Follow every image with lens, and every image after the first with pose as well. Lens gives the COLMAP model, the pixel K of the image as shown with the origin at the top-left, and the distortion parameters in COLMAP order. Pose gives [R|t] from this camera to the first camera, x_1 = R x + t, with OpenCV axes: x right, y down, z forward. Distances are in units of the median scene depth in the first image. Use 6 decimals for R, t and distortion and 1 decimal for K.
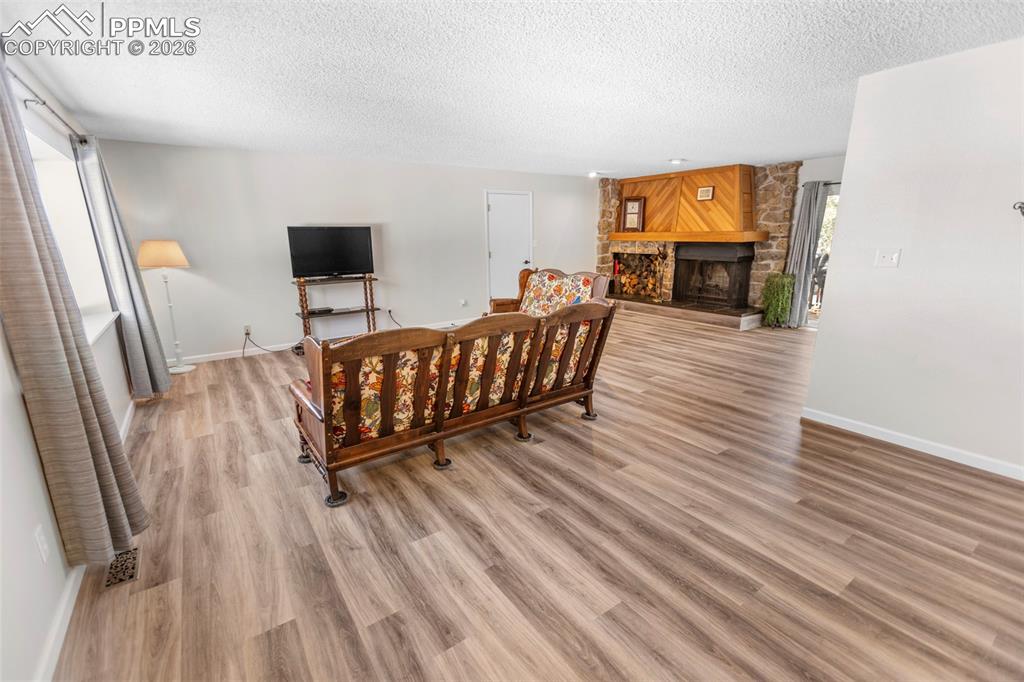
lens RADIAL K [[452.1, 0, 517.0], [0, 452.1, 344.1], [0, 0, 1]] dist [-0.003758, 0.001924]
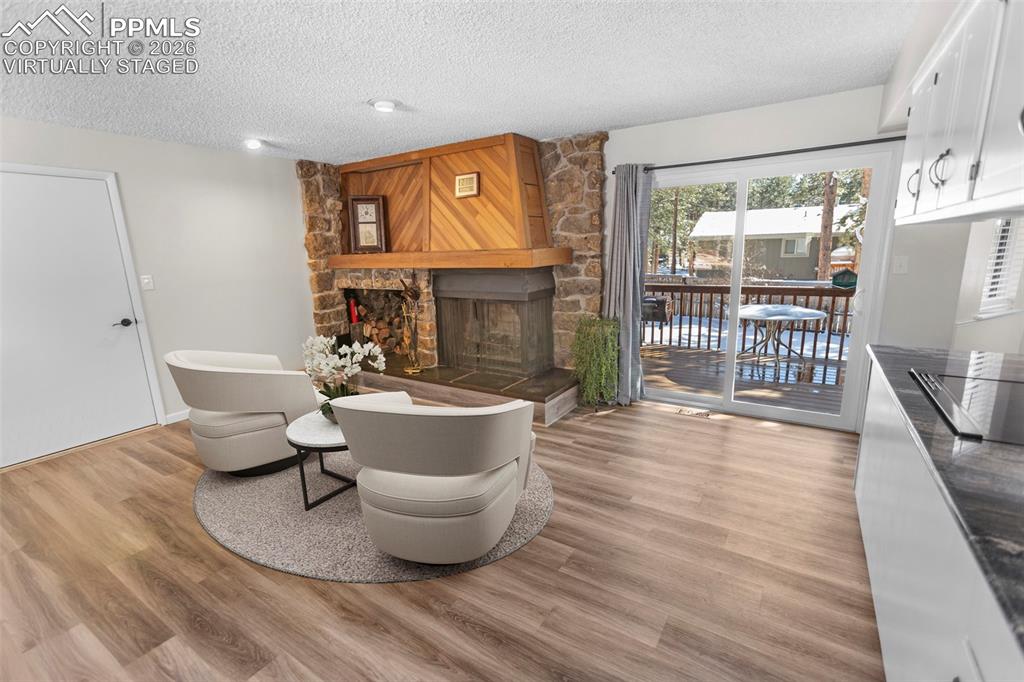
lens RADIAL K [[452.1, 0, 513.9], [0, 452.1, 339.7], [0, 0, 1]] dist [-0.003758, 0.001924]
pose [[0.929353, -0.091108, 0.357774, 0.243119], [0.108846, 0.993614, -0.029714, -0.110821], [-0.352782, 0.066557, 0.933336, 0.442779]]
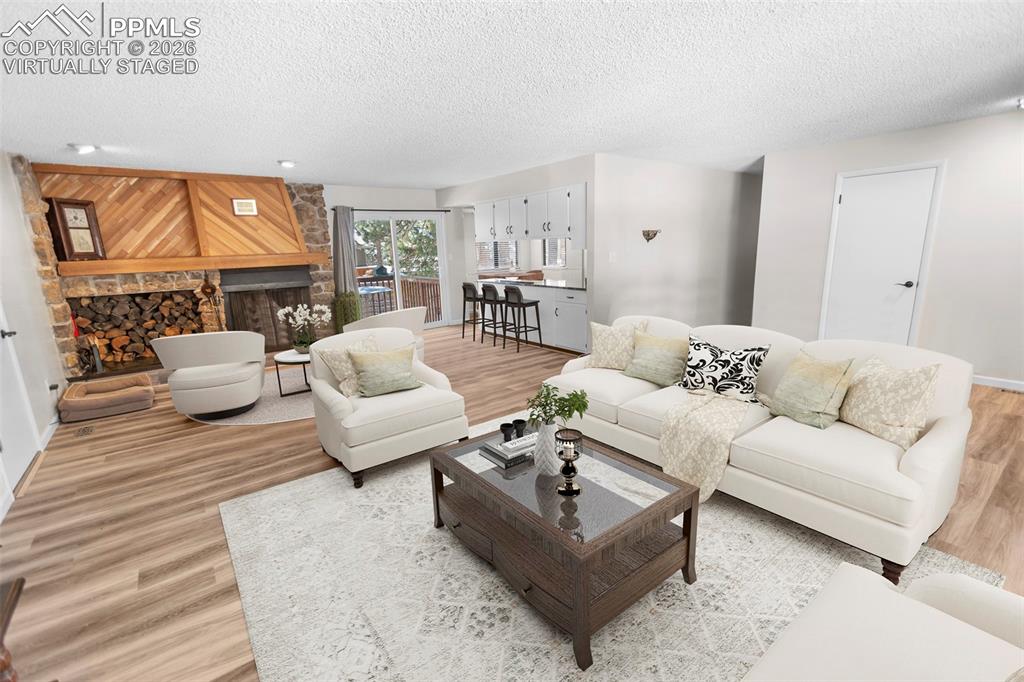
lens RADIAL K [[452.1, 0, 514.6], [0, 452.1, 339.3], [0, 0, 1]] dist [-0.003758, 0.001924]
pose [[-0.035294, -0.192657, 0.980631, -0.411800], [0.271594, 0.942464, 0.194933, -0.138100], [-0.961765, 0.273213, 0.019061, 0.581921]]
